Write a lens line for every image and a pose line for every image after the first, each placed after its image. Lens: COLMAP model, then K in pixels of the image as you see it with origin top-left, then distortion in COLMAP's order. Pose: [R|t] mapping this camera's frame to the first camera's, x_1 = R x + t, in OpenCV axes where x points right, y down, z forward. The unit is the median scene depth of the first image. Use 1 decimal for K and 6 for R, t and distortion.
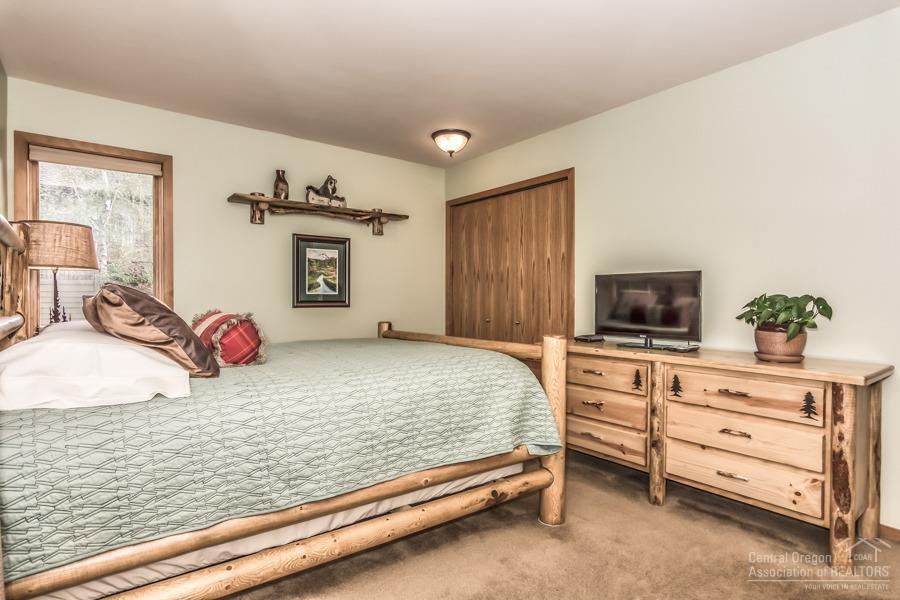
lens RADIAL K [[475.8, 0, 448.2], [0, 475.8, 298.5], [0, 0, 1]] dist [-0.004513, -0.000215]
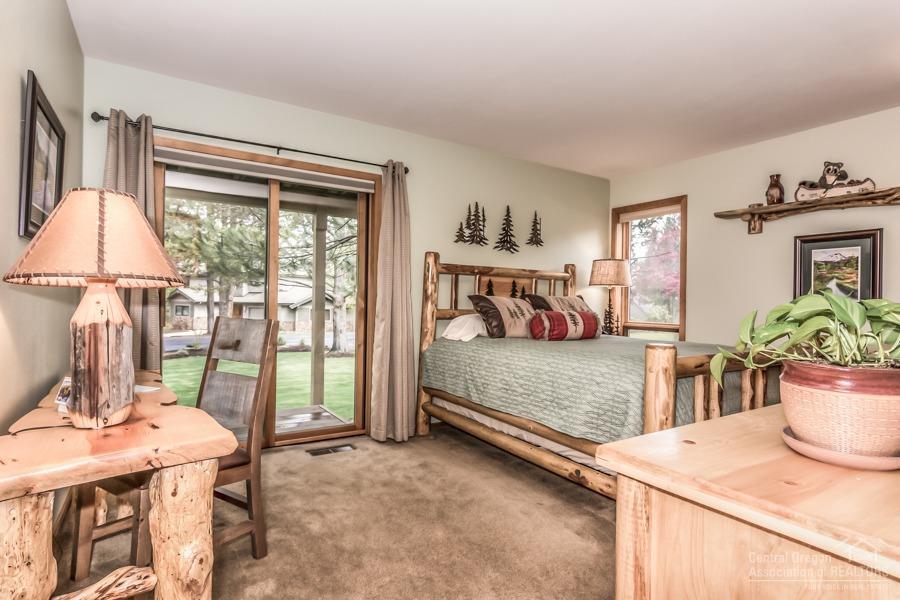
lens RADIAL K [[475.8, 0, 449.3], [0, 475.8, 301.1], [0, 0, 1]] dist [-0.004513, -0.000215]
pose [[-0.090096, -0.004826, -0.995921, 0.663416], [-0.019971, 0.999796, -0.003038, 0.005910], [0.995733, 0.019616, -0.090174, 0.417056]]
